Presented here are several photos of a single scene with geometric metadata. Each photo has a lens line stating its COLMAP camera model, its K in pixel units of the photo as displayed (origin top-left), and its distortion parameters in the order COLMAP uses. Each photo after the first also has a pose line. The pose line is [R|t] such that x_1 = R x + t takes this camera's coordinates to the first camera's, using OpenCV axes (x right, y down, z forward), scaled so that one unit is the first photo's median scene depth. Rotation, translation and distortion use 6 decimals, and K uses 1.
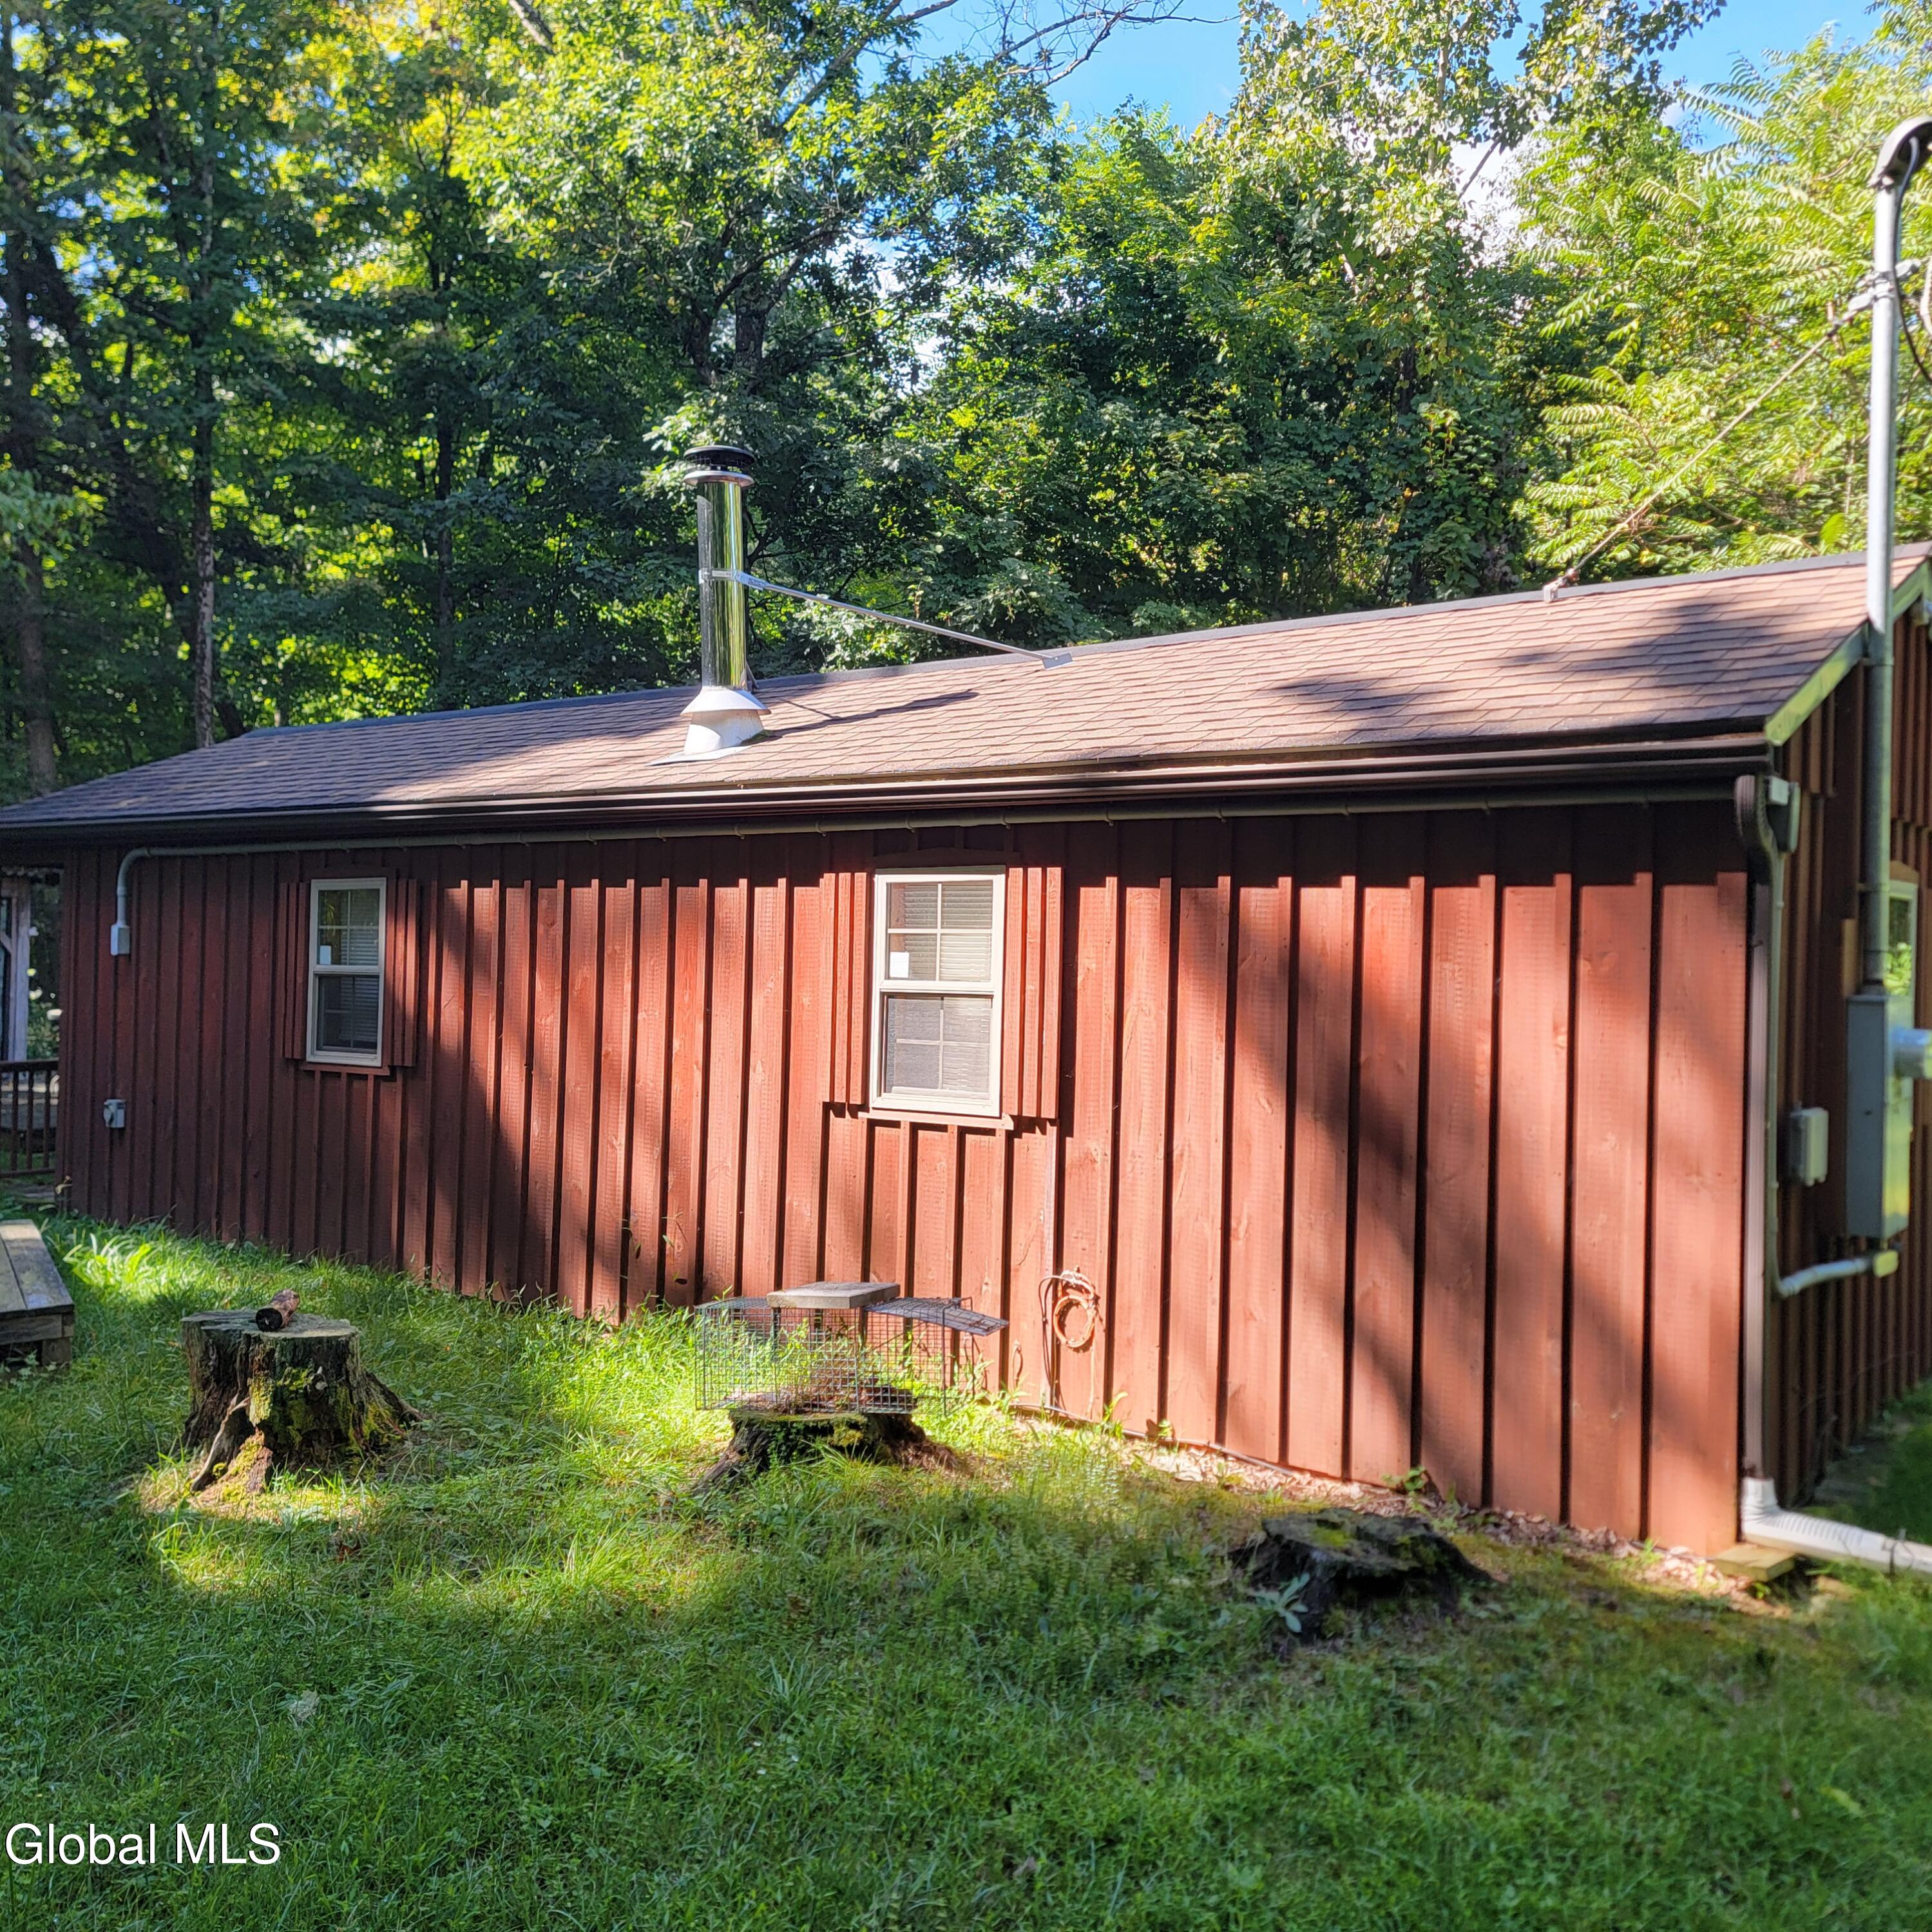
lens RADIAL K [[1838.4, 0, 966.0], [0, 1838.4, 966.0], [0, 0, 1]] dist [0.111376, -0.147486]
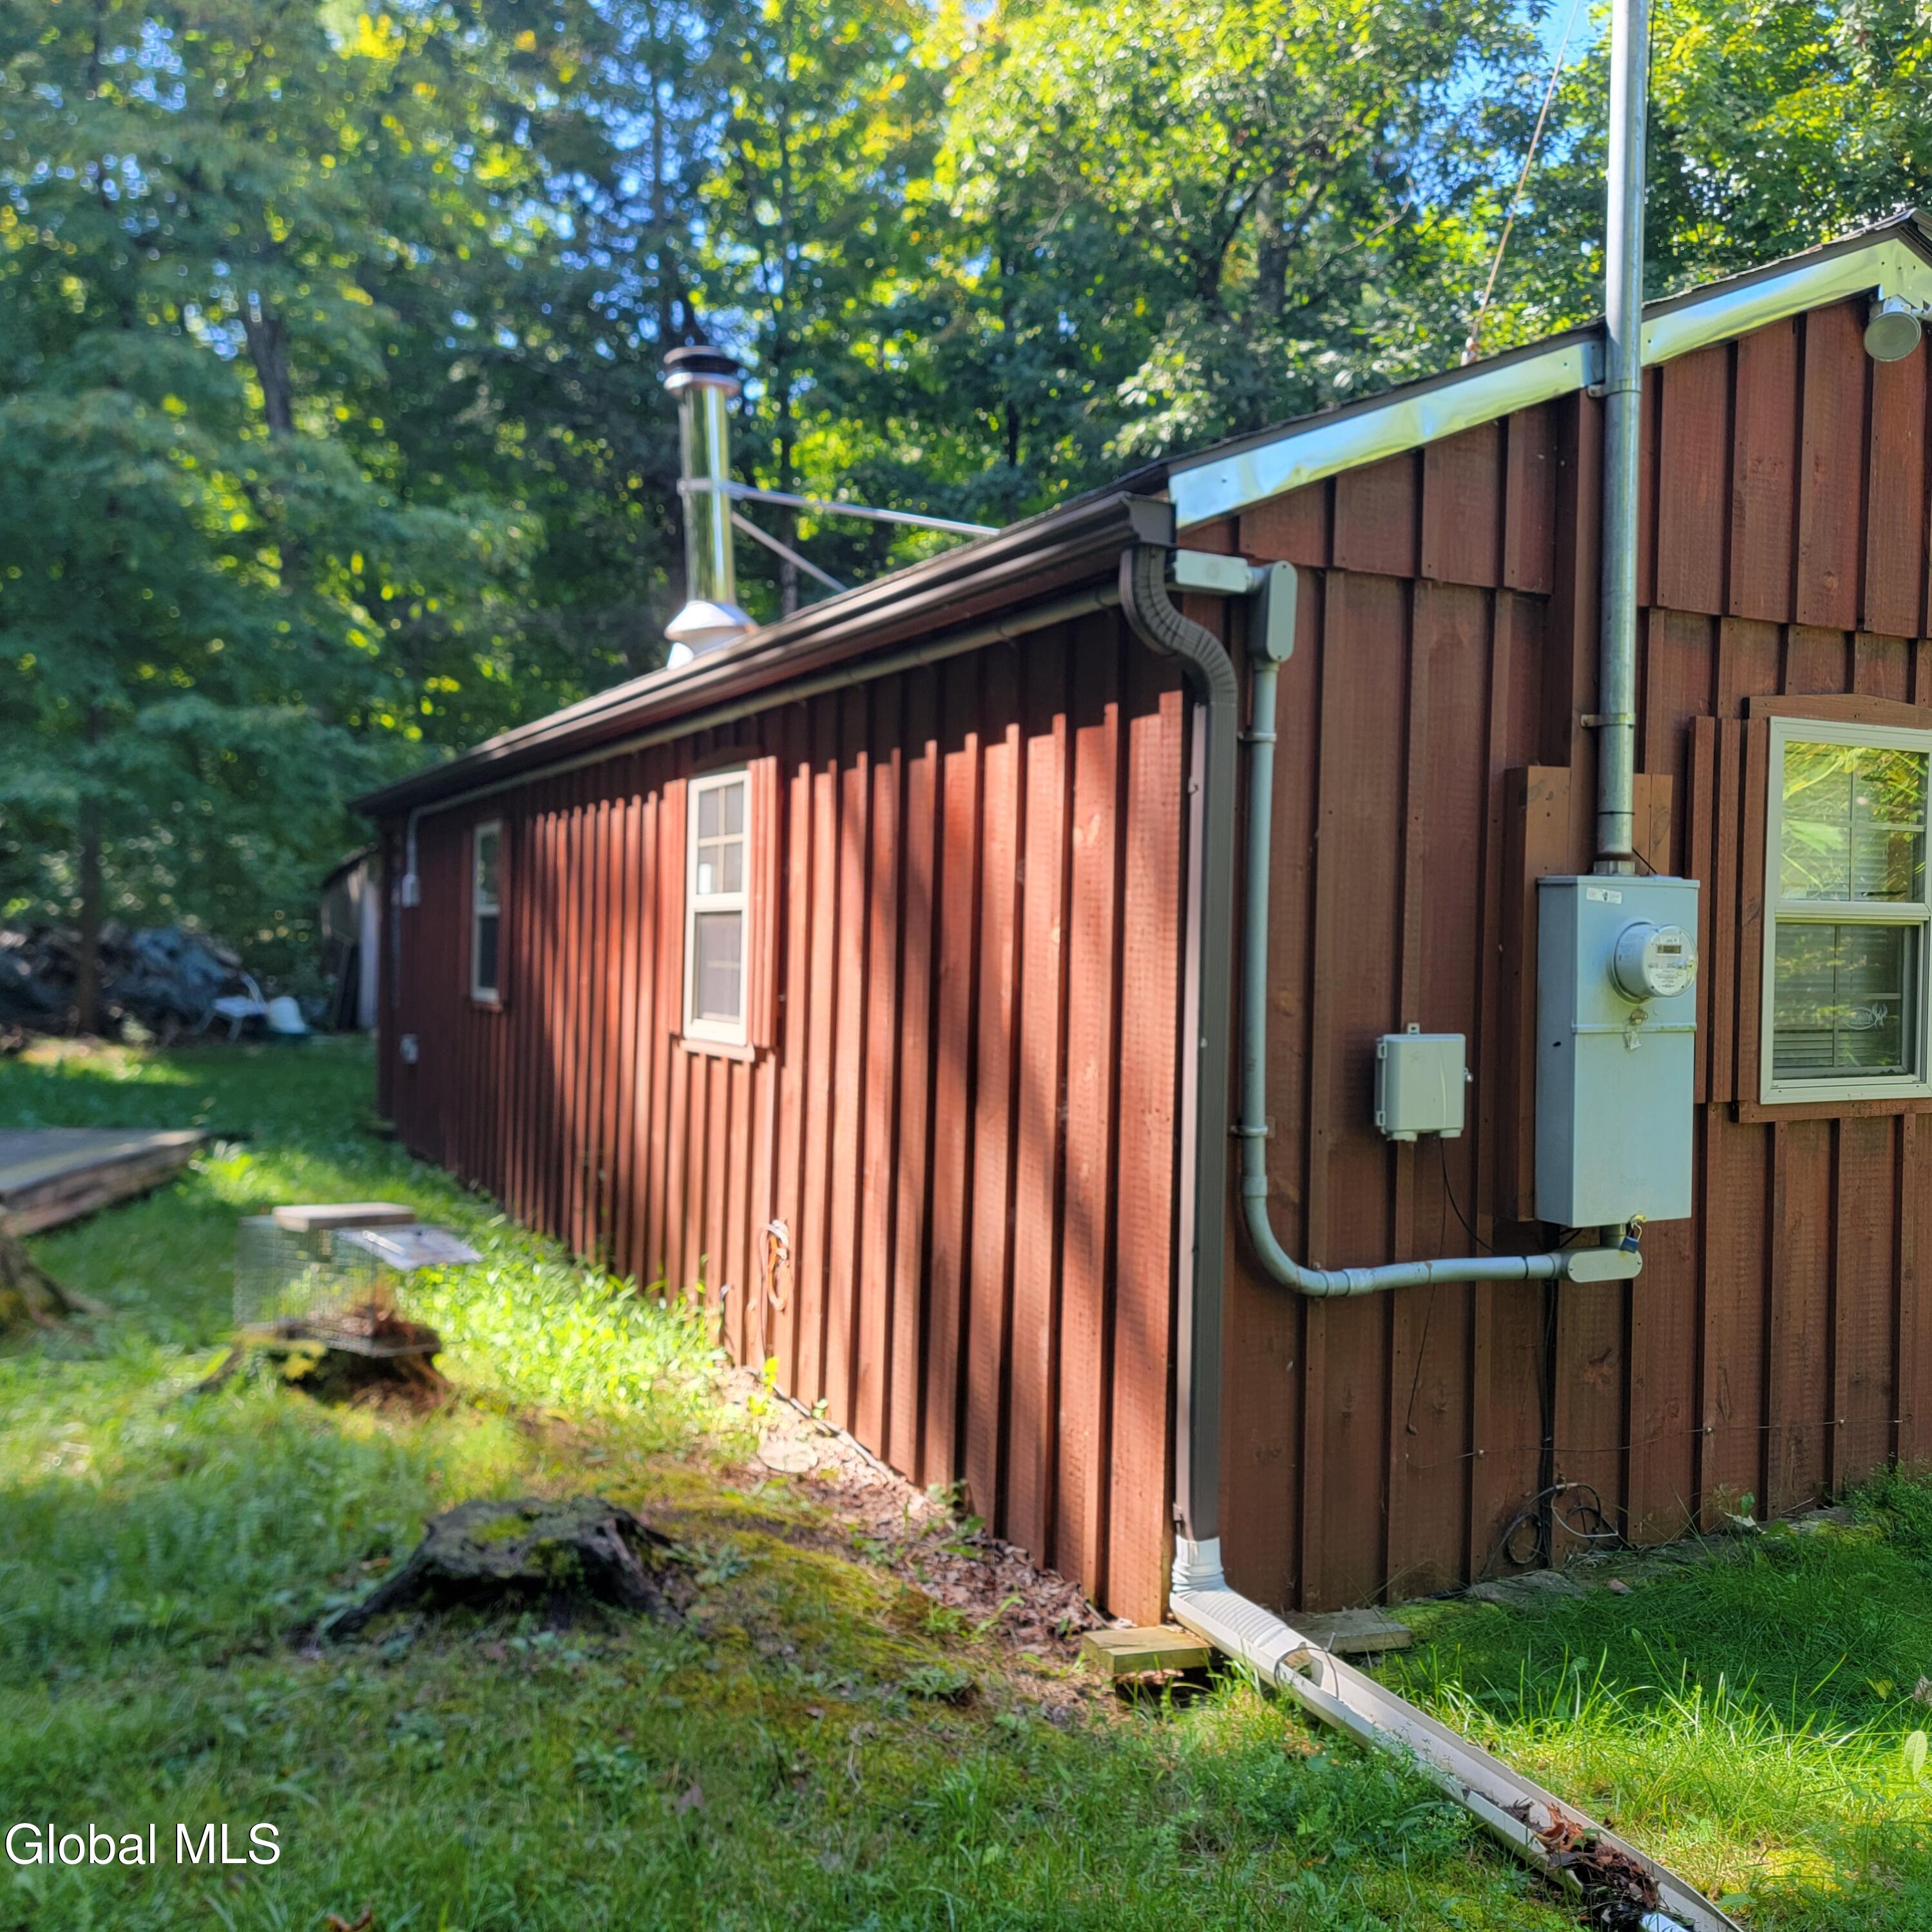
lens RADIAL K [[1838.4, 0, 966.0], [0, 1838.4, 966.0], [0, 0, 1]] dist [0.111376, -0.147486]
pose [[0.902438, 0.004091, -0.430800, 0.491408], [-0.005001, 0.999987, -0.000979, 0.043850], [0.430790, 0.003038, 0.902447, 0.244523]]
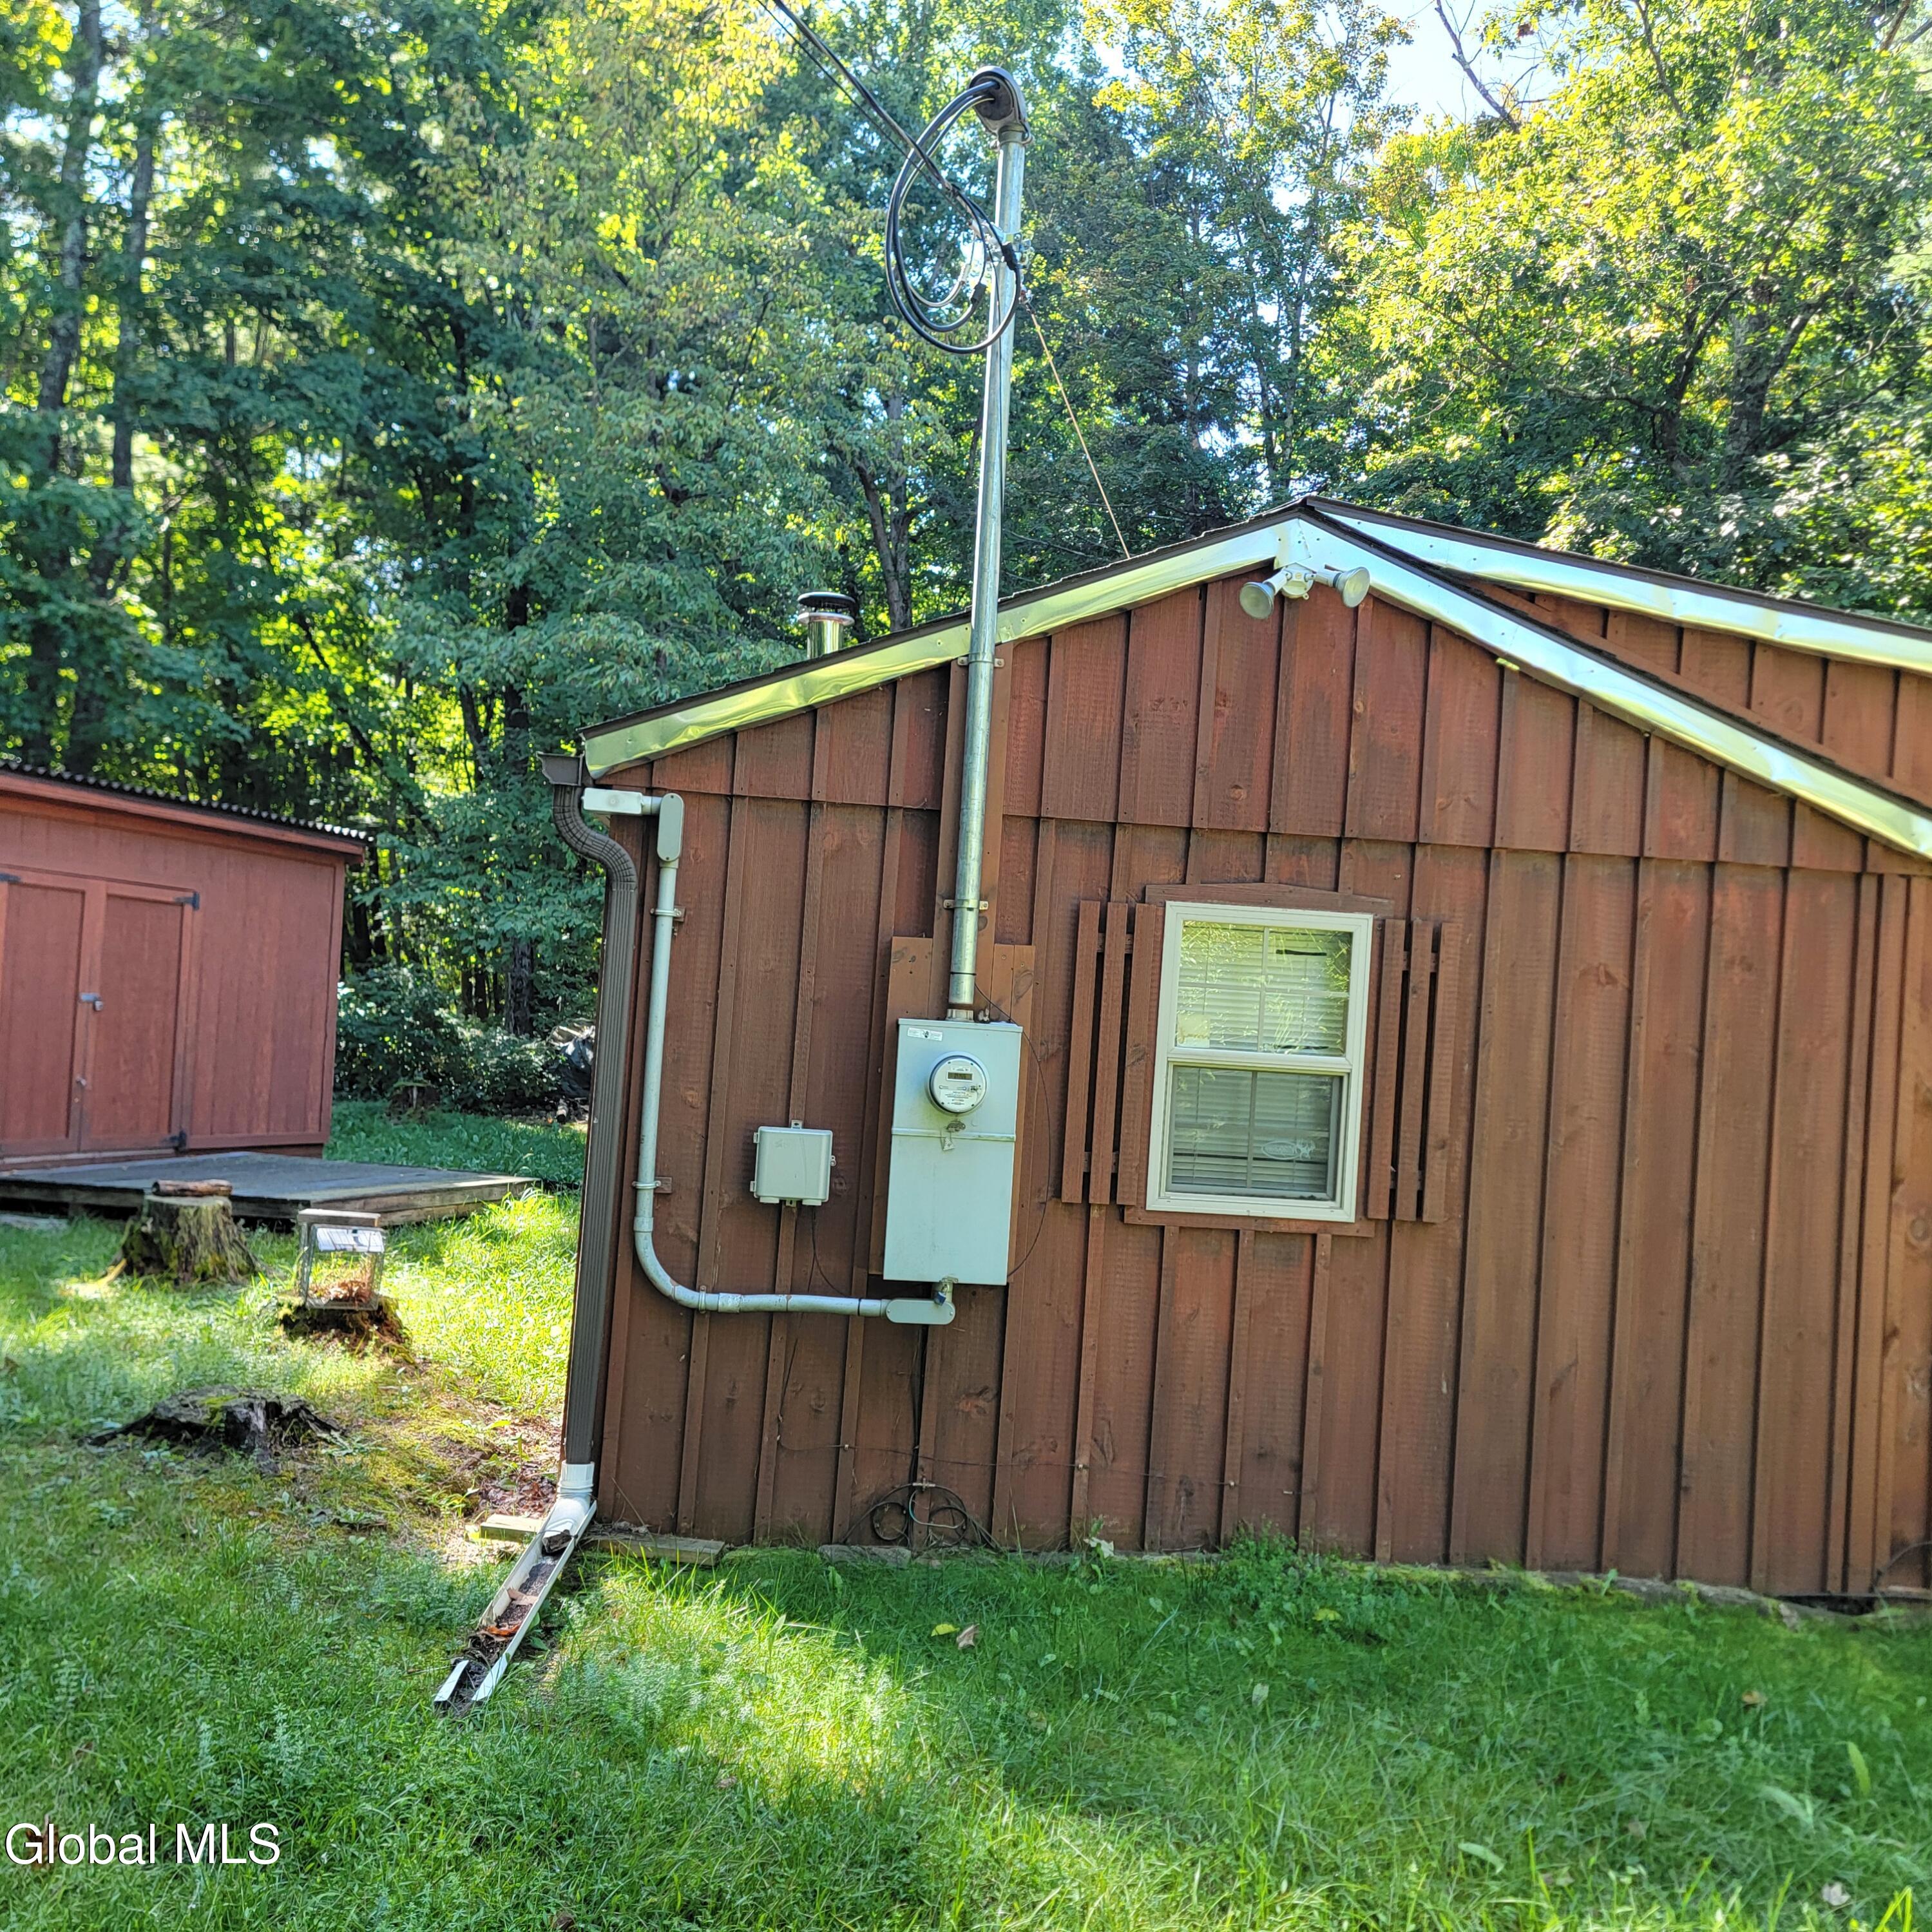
lens RADIAL K [[1838.4, 0, 966.0], [0, 1838.4, 966.0], [0, 0, 1]] dist [0.111376, -0.147486]
pose [[0.646708, 0.002162, -0.762734, 0.997538], [-0.063029, 0.996727, -0.050615, 0.030650], [0.760129, 0.080808, 0.644728, 0.360519]]
